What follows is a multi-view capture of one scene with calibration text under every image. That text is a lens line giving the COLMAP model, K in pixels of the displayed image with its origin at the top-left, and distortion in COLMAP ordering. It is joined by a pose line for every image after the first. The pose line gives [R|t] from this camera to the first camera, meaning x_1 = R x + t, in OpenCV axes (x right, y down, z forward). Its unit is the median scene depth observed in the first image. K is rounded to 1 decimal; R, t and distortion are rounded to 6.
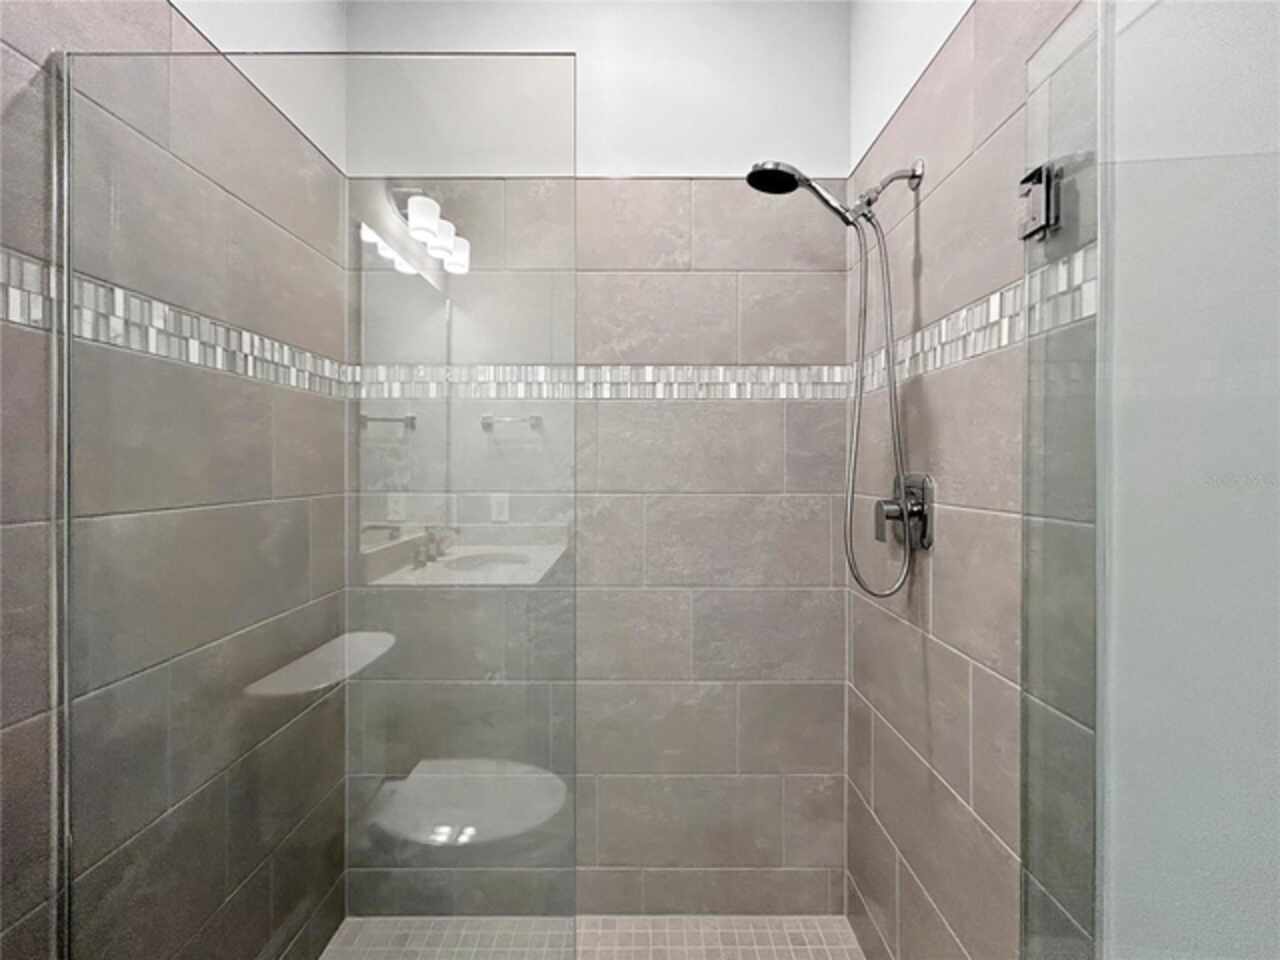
lens RADIAL K [[530.4, 0, 646.8], [0, 530.4, 475.1], [0, 0, 1]] dist [-0.000337, 0.000305]
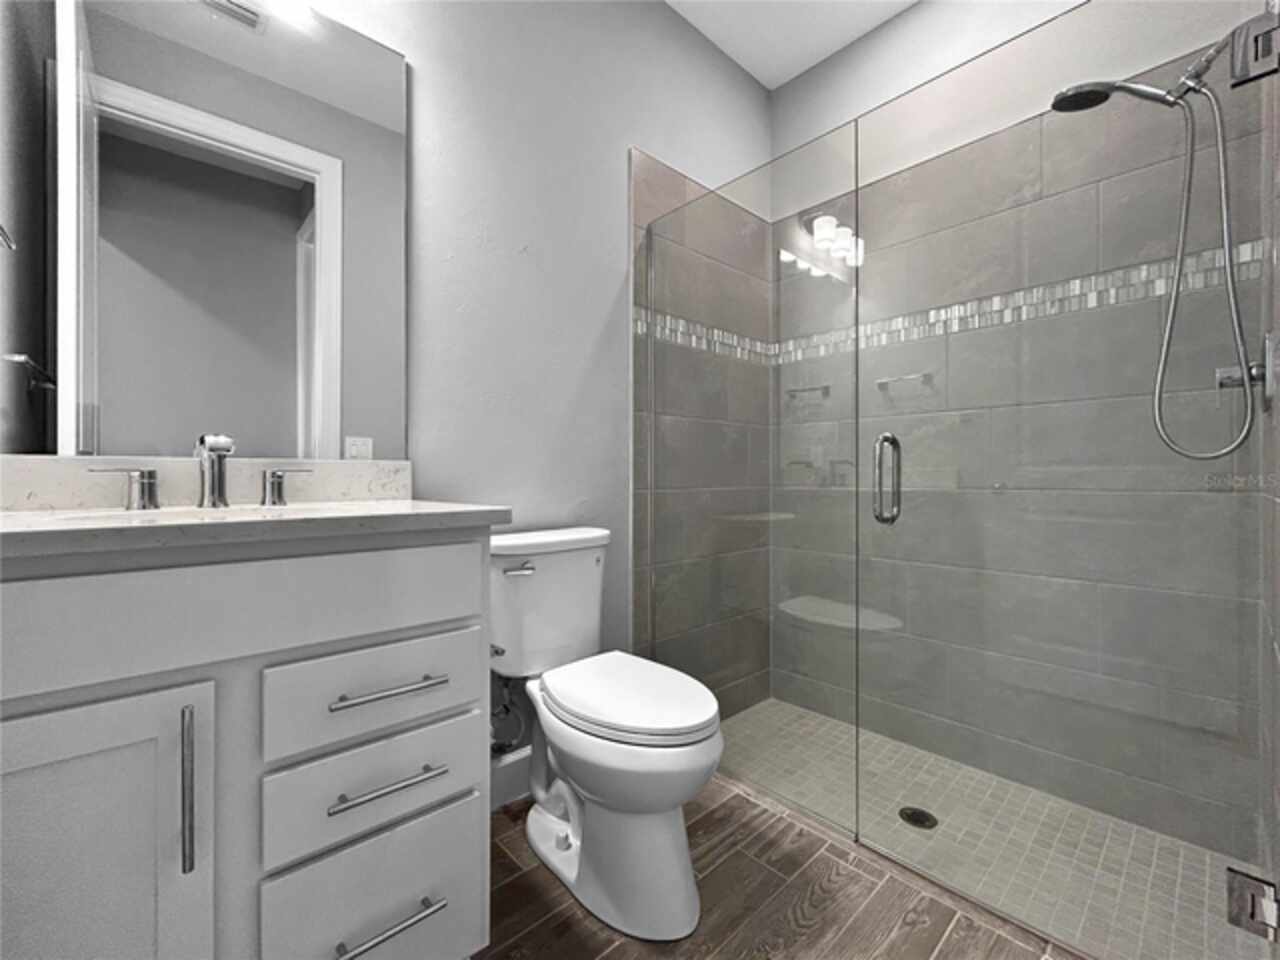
lens RADIAL K [[530.4, 0, 646.8], [0, 530.4, 475.1], [0, 0, 1]] dist [-0.000337, 0.000305]
pose [[0.685182, -0.004342, -0.728359, 0.319115], [0.000349, 0.999984, -0.005633, 0.186392], [0.728371, 0.003606, 0.685173, -0.332709]]
